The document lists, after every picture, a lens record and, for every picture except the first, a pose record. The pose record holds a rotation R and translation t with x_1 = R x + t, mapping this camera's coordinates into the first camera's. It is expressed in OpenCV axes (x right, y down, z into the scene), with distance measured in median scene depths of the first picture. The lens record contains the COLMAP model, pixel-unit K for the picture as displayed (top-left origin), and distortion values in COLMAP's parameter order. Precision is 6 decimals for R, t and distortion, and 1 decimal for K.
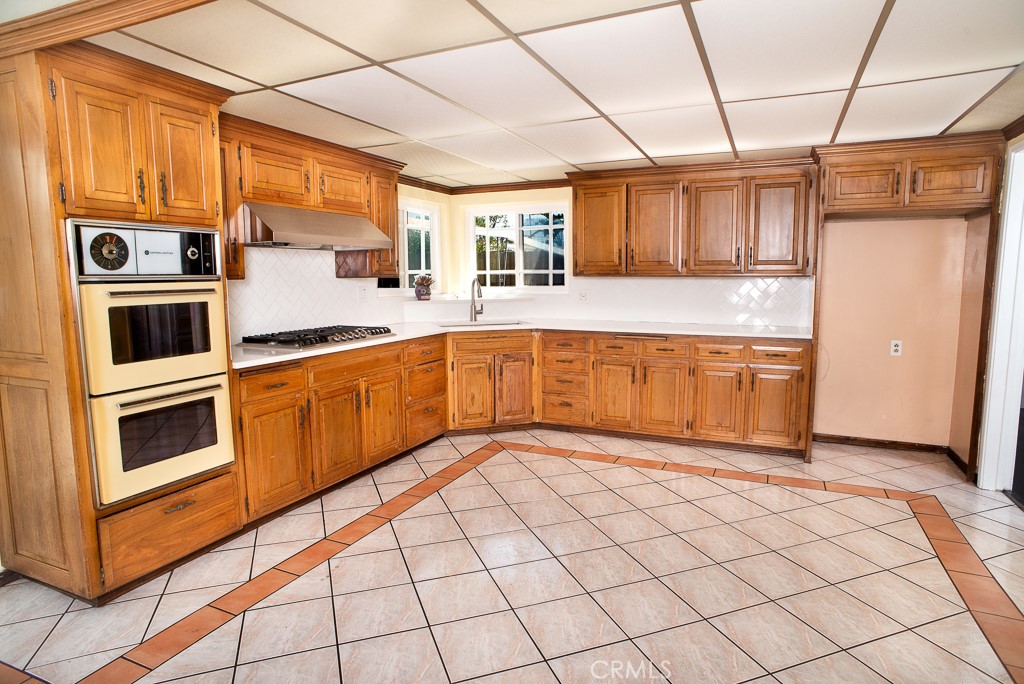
lens RADIAL K [[577.1, 0, 514.5], [0, 577.1, 341.4], [0, 0, 1]] dist [-0.031376, 0.004539]
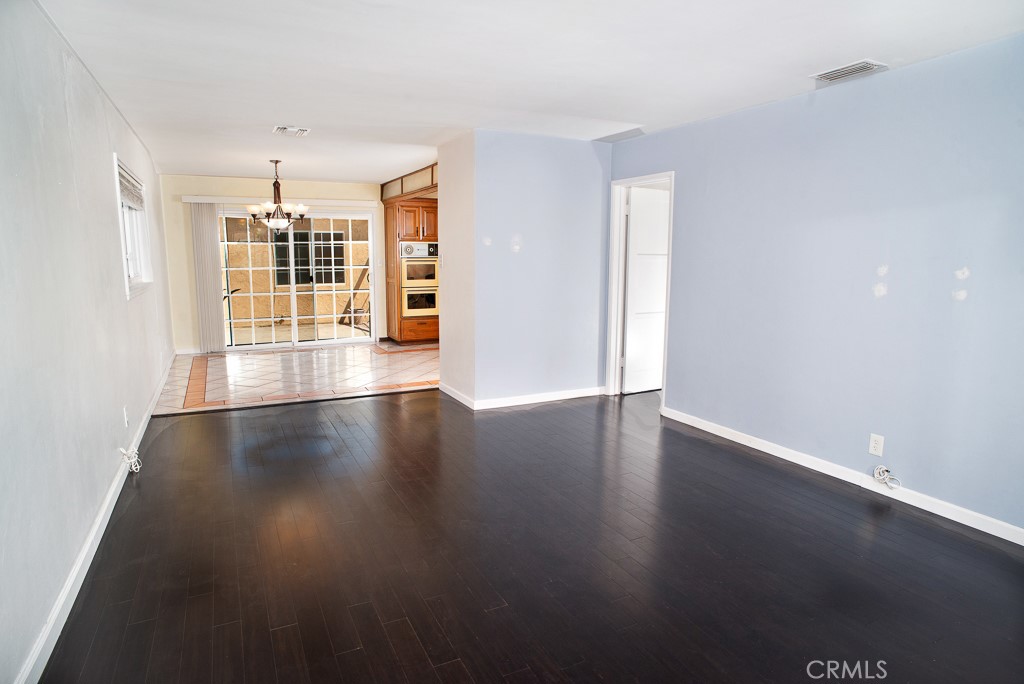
lens RADIAL K [[577.1, 0, 510.0], [0, 577.1, 340.1], [0, 0, 1]] dist [-0.031376, 0.004539]
pose [[0.775473, 0.110400, -0.621654, 2.077106], [-0.083548, 0.993879, 0.072282, 0.096873], [0.625829, -0.004114, 0.779950, -1.443504]]
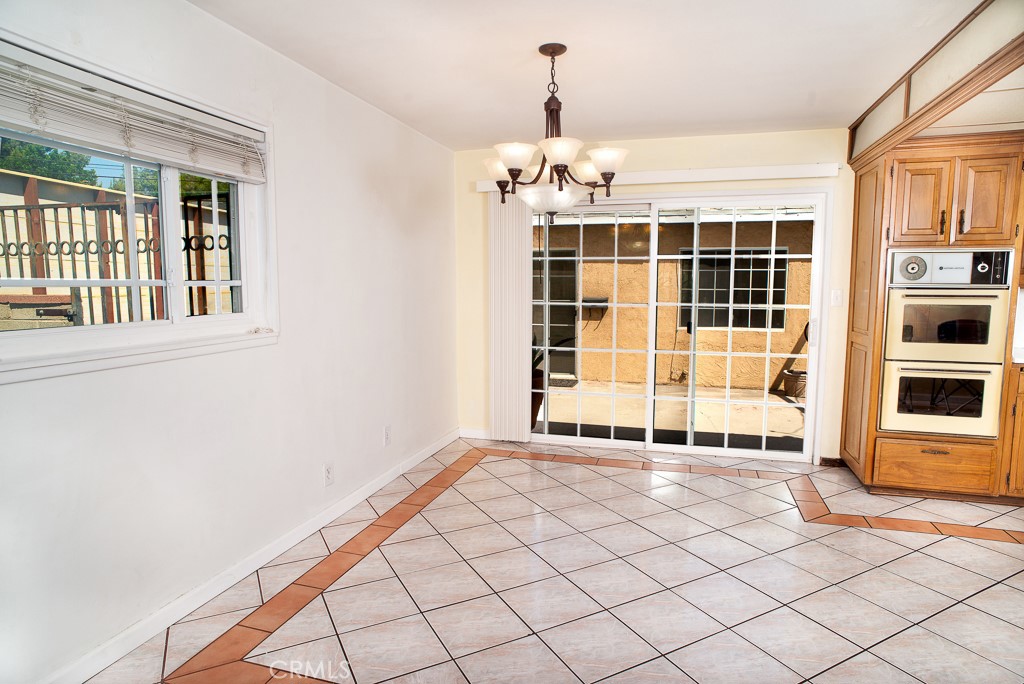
lens RADIAL K [[577.1, 0, 513.3], [0, 577.1, 339.4], [0, 0, 1]] dist [-0.031376, 0.004539]
pose [[0.120812, 0.104400, -0.987170, 0.630338], [-0.114460, 0.989286, 0.090616, 0.014213], [0.986054, 0.102044, 0.131467, -0.221409]]
